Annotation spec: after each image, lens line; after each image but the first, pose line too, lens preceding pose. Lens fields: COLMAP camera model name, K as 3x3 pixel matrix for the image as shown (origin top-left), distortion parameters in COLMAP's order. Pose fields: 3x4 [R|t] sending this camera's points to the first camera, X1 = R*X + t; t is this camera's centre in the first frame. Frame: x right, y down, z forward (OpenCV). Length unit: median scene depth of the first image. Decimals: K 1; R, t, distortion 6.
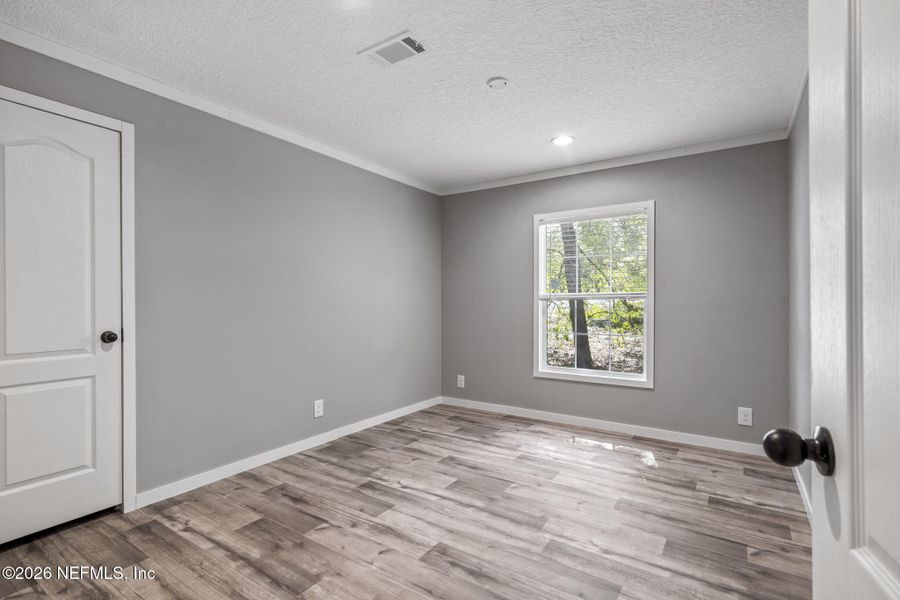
lens RADIAL K [[421.4, 0, 441.7], [0, 421.4, 283.4], [0, 0, 1]] dist [0.008766, -0.000410]
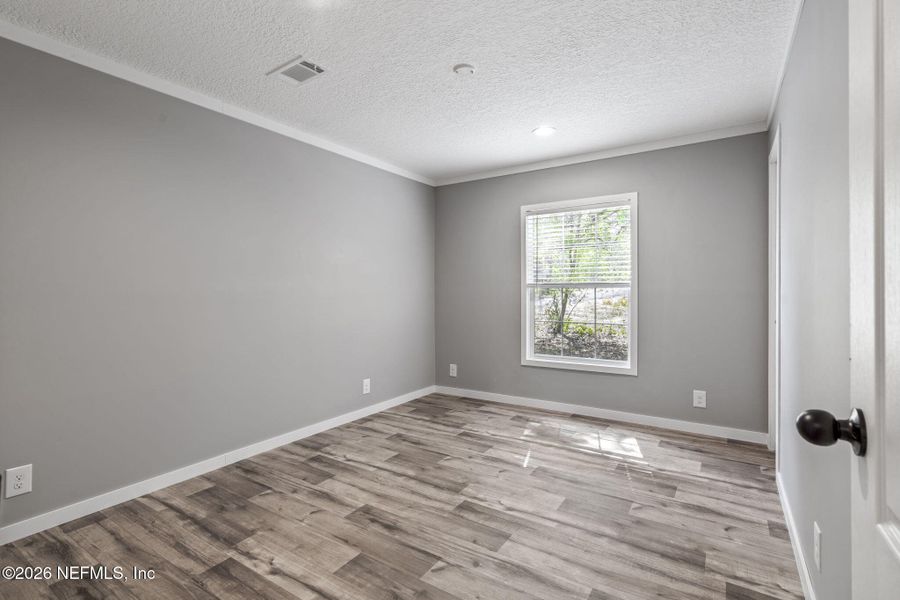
lens RADIAL K [[422.3, 0, 446.2], [0, 422.3, 286.9], [0, 0, 1]] dist [-0.003569, 0.001221]
pose [[0.999902, -0.005047, 0.013092, 0.176784], [0.004641, 0.999514, 0.030829, -0.002828], [-0.013241, -0.030766, 0.999439, -0.104290]]
